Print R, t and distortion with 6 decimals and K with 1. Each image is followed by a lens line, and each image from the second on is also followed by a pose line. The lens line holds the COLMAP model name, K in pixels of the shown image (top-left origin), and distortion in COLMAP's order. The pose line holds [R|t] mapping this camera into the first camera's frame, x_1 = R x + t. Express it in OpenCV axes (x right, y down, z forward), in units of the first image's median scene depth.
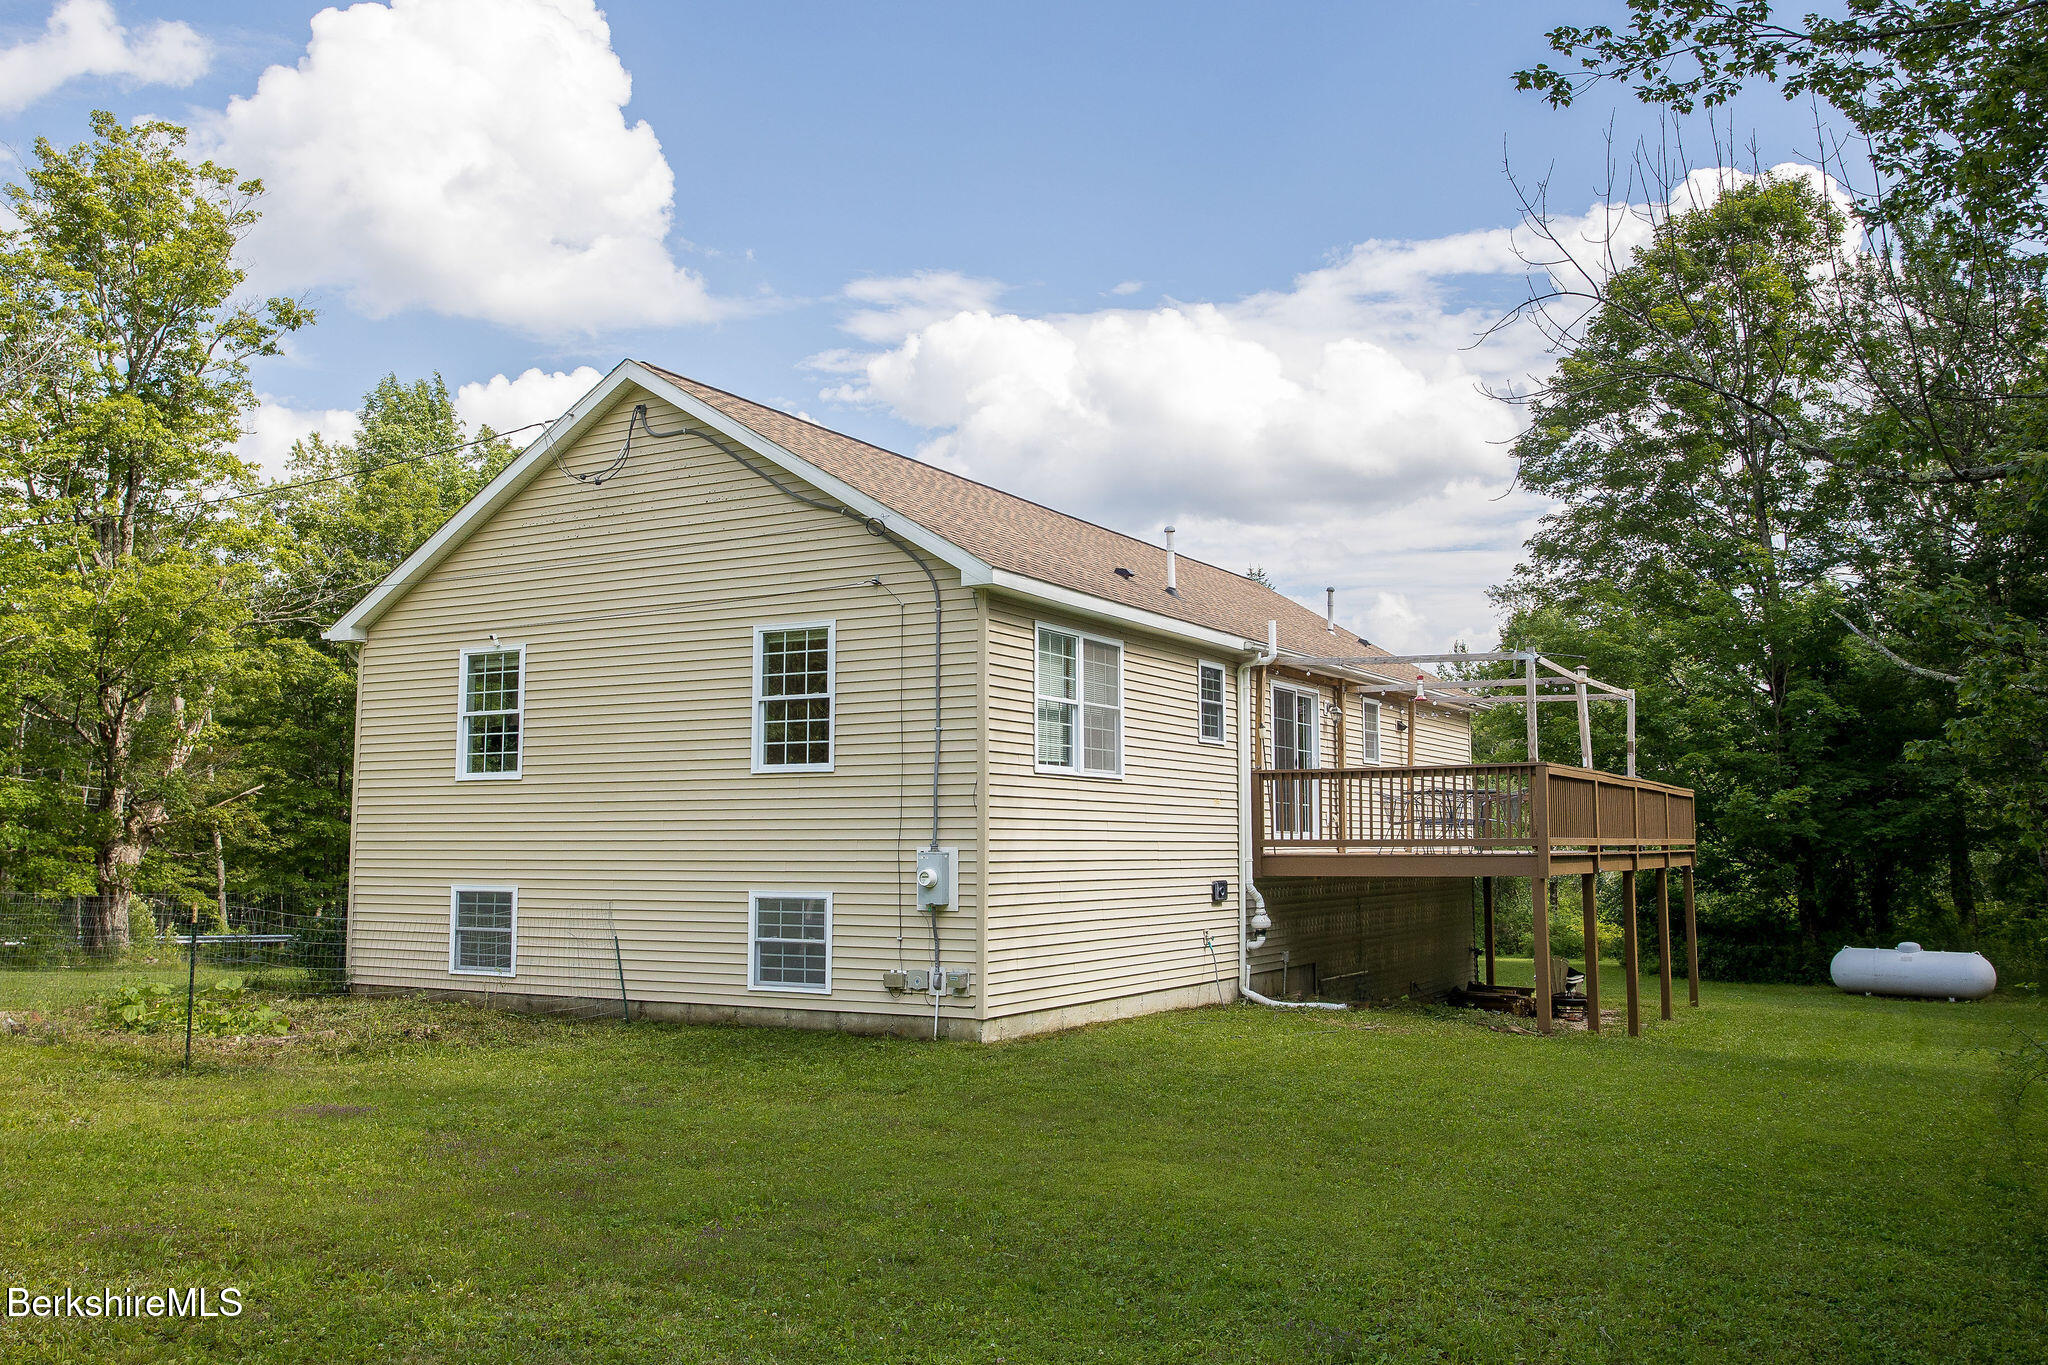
lens RADIAL K [[1712.0, 0, 1023.7], [0, 1712.0, 677.6], [0, 0, 1]] dist [-0.008121, -0.004781]
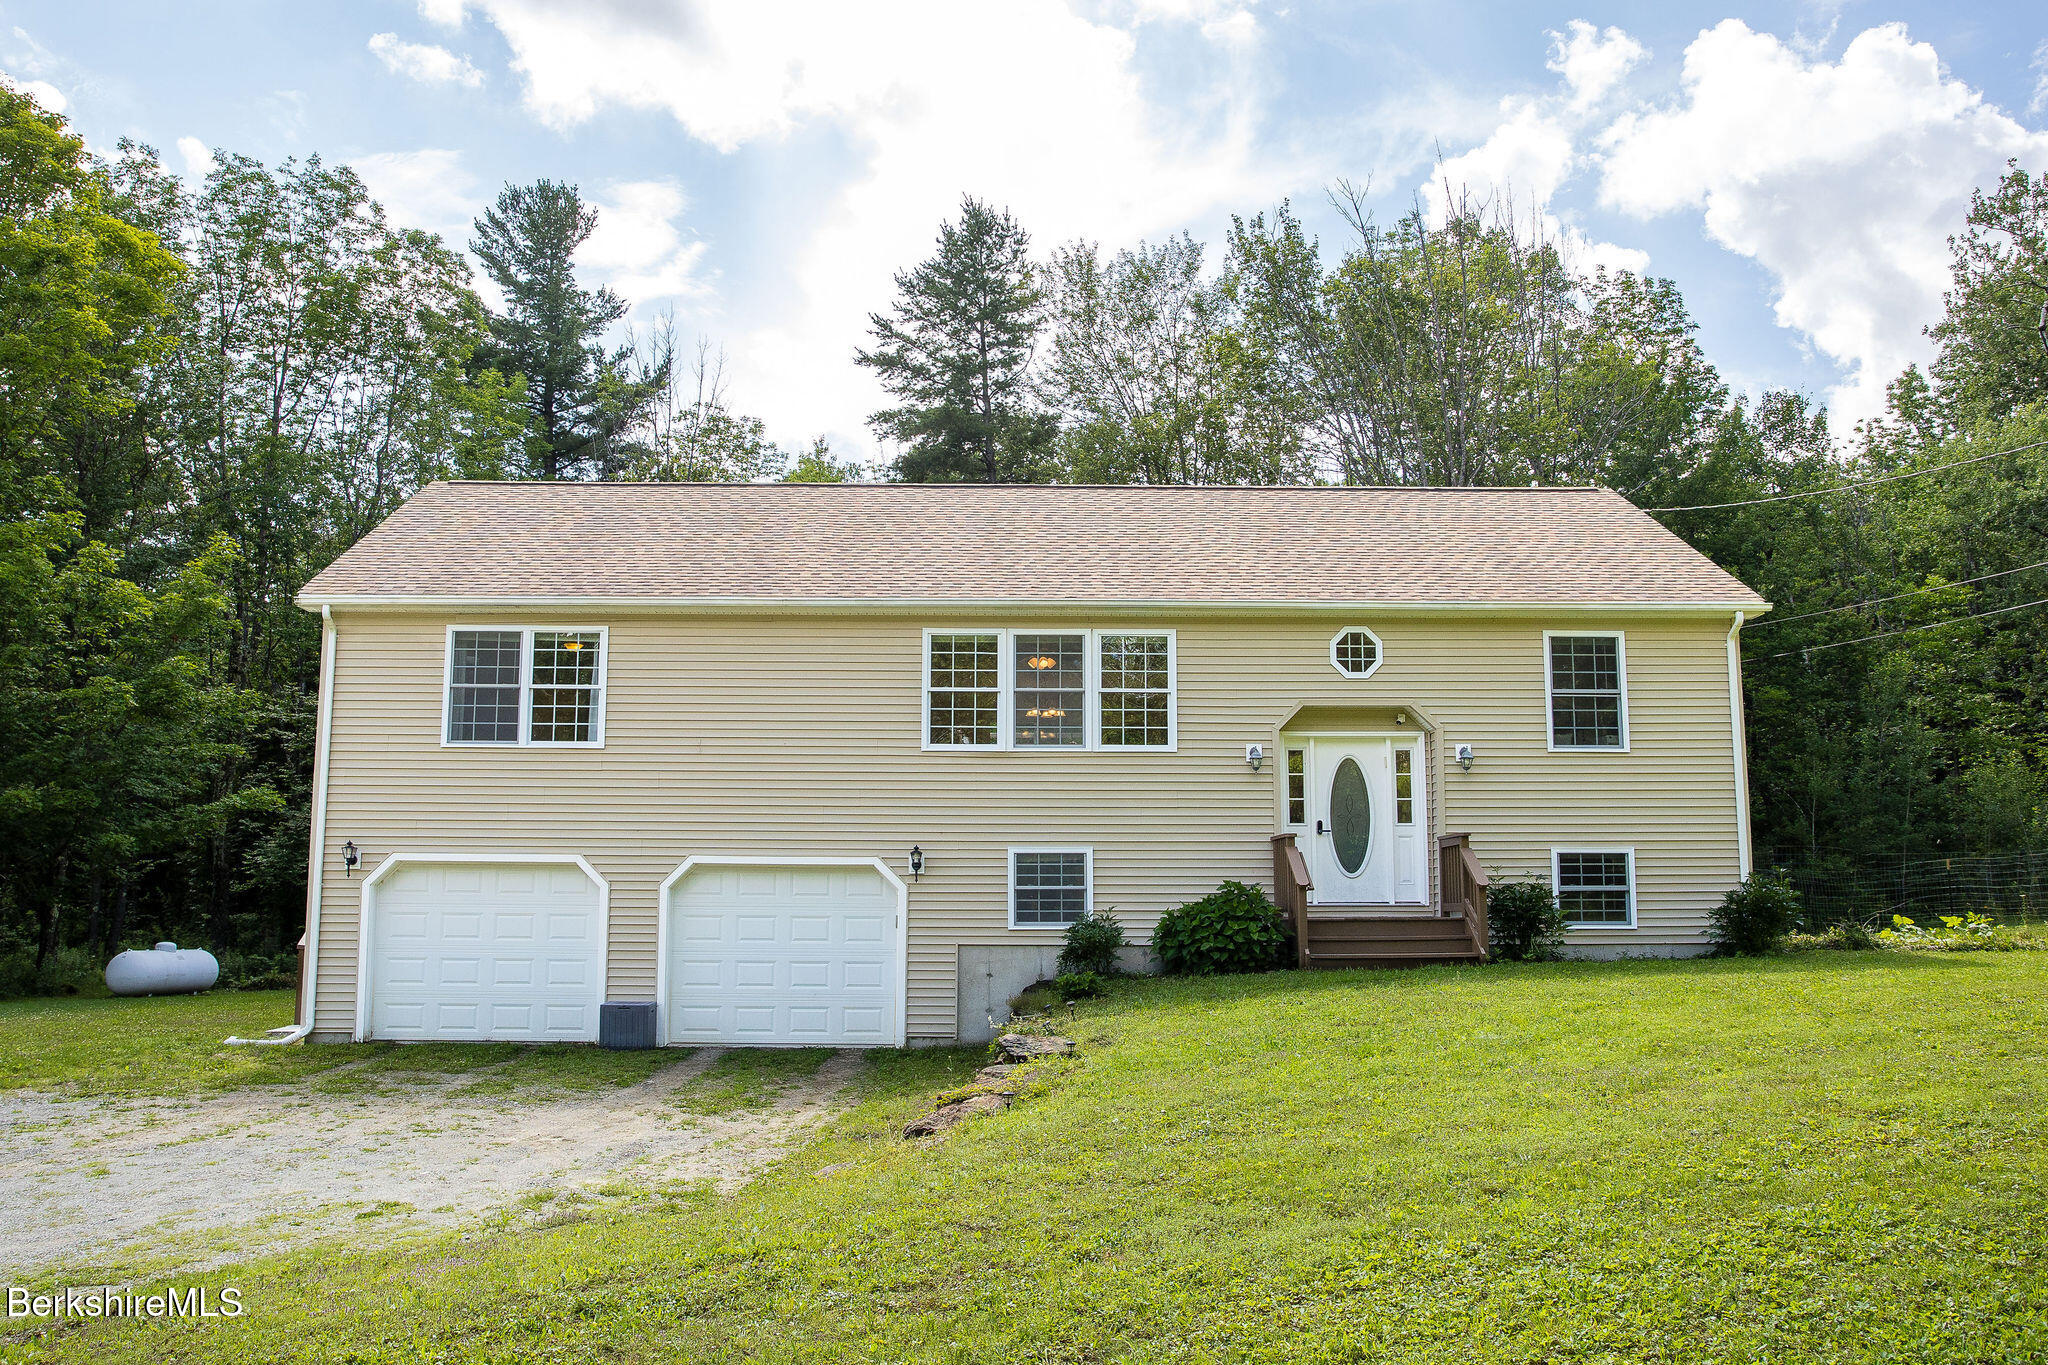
lens RADIAL K [[1121.3, 0, 1022.4], [0, 1121.3, 699.3], [0, 0, 1]] dist [0.003243, 0.000780]
pose [[0.849206, 0.055929, 0.525091, -0.574335], [-0.055243, 0.998328, -0.016993, 0.032941], [-0.525164, -0.014577, 0.850876, 0.324138]]
